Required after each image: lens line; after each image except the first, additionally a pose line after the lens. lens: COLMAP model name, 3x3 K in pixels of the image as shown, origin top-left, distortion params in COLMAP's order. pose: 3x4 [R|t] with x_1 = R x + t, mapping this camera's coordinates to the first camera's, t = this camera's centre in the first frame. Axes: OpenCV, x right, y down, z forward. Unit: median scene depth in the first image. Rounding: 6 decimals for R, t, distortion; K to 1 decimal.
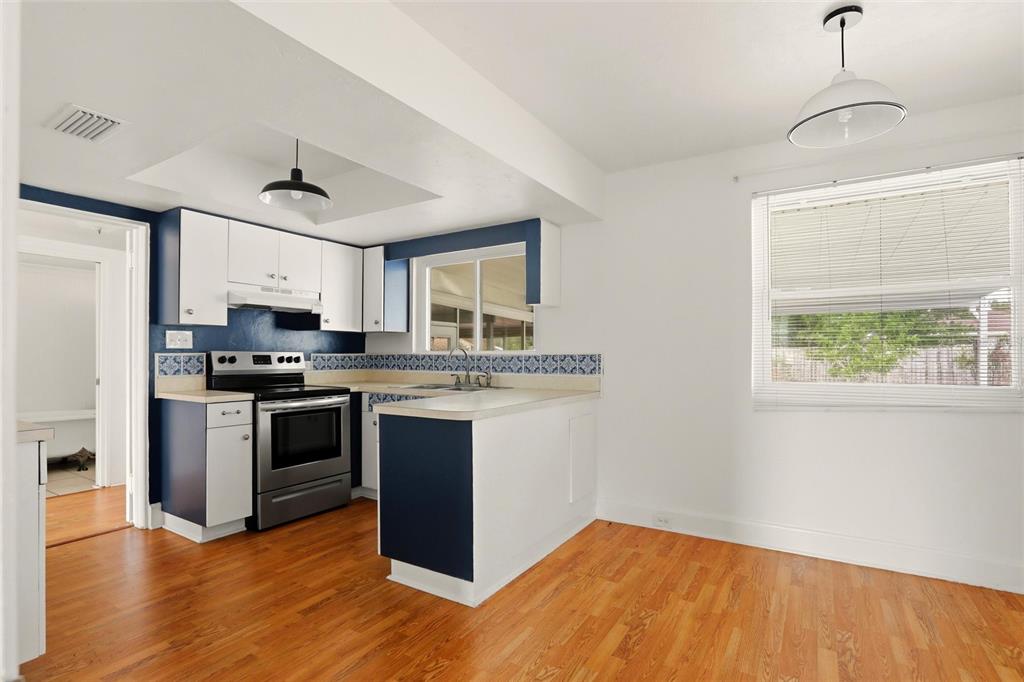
lens RADIAL K [[504.7, 0, 500.6], [0, 504.7, 351.7], [0, 0, 1]] dist [-0.019732, 0.007488]
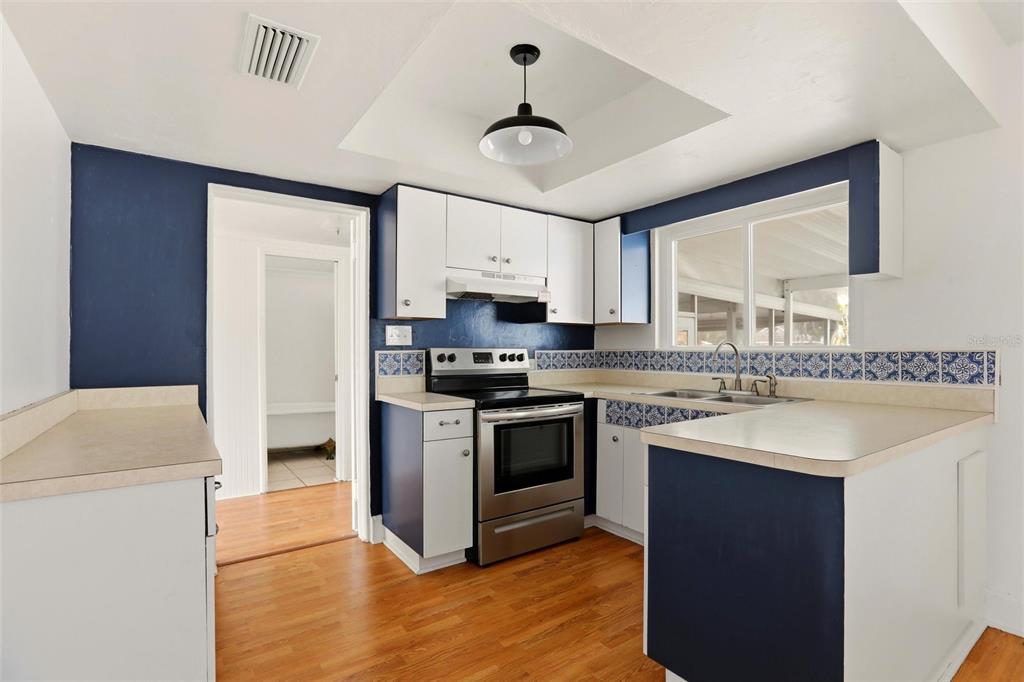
lens RADIAL K [[492.4, 0, 507.1], [0, 492.4, 346.8], [0, 0, 1]] dist [-0.010522, 0.000405]
pose [[0.924363, -0.004003, -0.381494, -0.120052], [0.004516, 0.999990, 0.000450, -0.003211], [0.381488, -0.002139, 0.924371, 0.246934]]
